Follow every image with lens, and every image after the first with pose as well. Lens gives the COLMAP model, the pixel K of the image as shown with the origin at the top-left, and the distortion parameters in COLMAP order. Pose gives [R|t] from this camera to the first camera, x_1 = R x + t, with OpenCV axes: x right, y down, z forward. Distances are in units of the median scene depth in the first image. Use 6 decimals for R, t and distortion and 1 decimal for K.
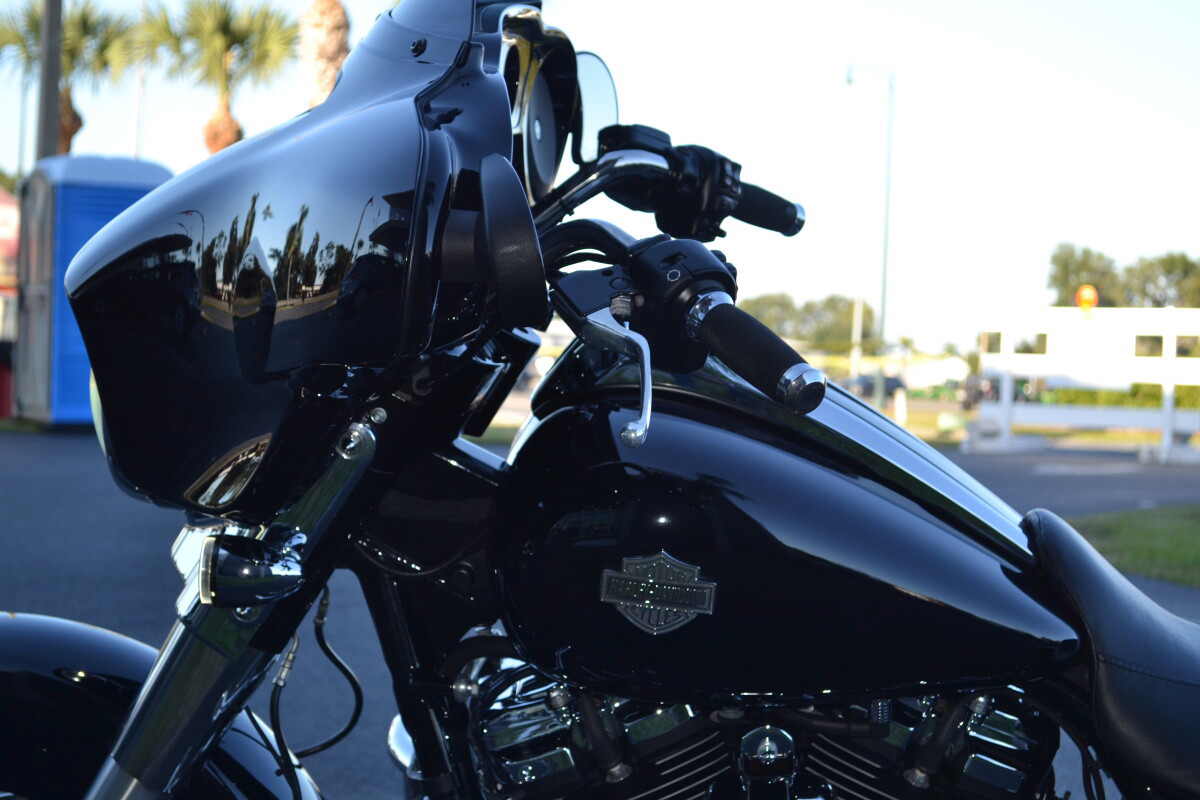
lens RADIAL K [[2409.5, 0, 599.2], [0, 2409.5, 400.8], [0, 0, 1]] dist [0.016234, 0.000000]
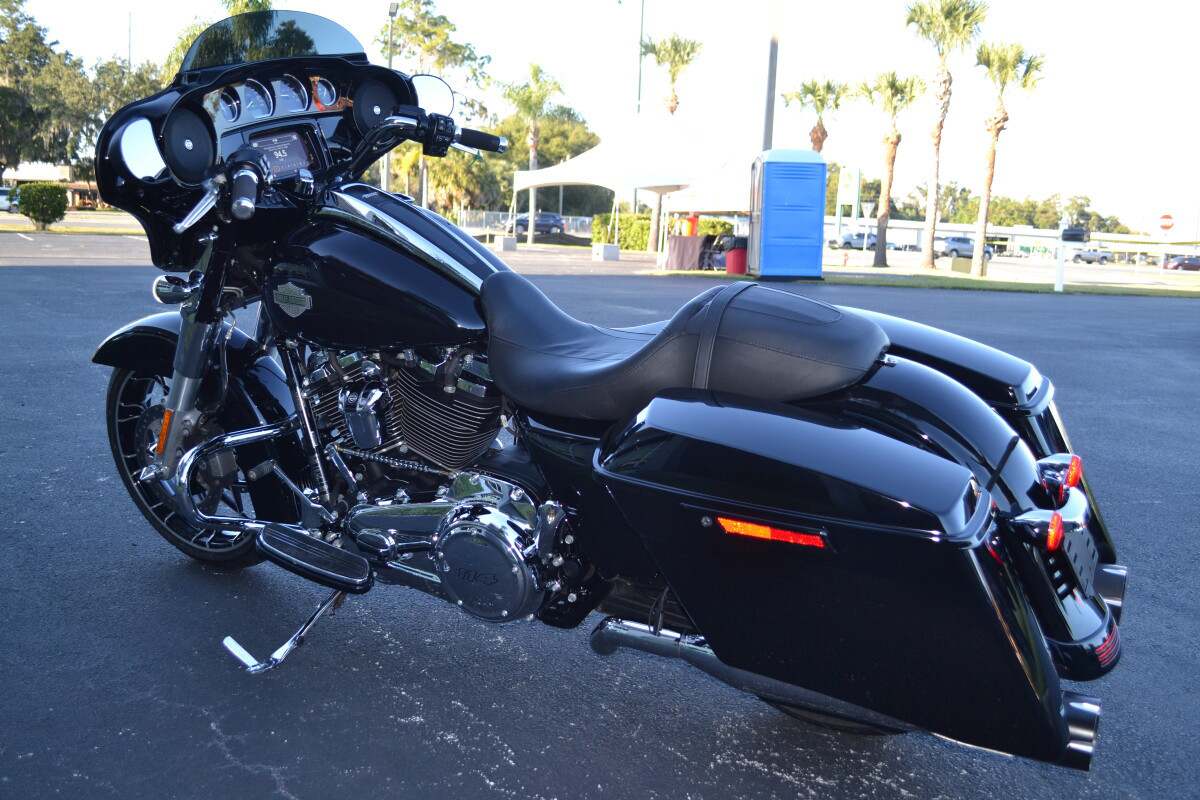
lens RADIAL K [[1153.1, 0, 593.6], [0, 1153.1, 396.8], [0, 0, 1]] dist [-0.050943, 0.000000]
pose [[0.903228, 0.056485, -0.425427, 0.725714], [-0.010404, 0.993891, 0.109873, 0.042531], [0.429034, -0.094815, 0.898298, 0.077191]]
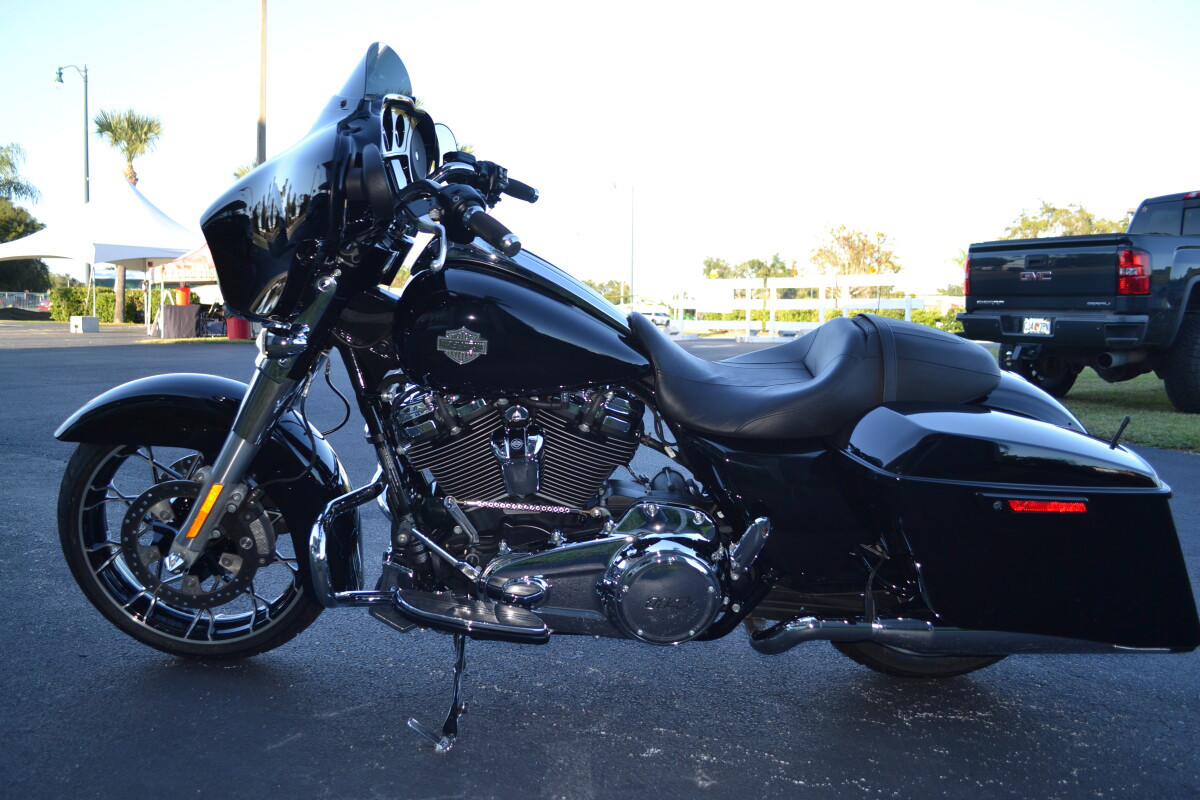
lens RADIAL K [[1030.4, 0, 596.1], [0, 1030.4, 401.1], [0, 0, 1]] dist [-0.075587, 0.016150]
pose [[0.996478, -0.033830, 0.076724, 0.068040], [0.028326, 0.997022, 0.071731, 0.060062], [-0.078922, -0.069305, 0.994469, 0.013073]]
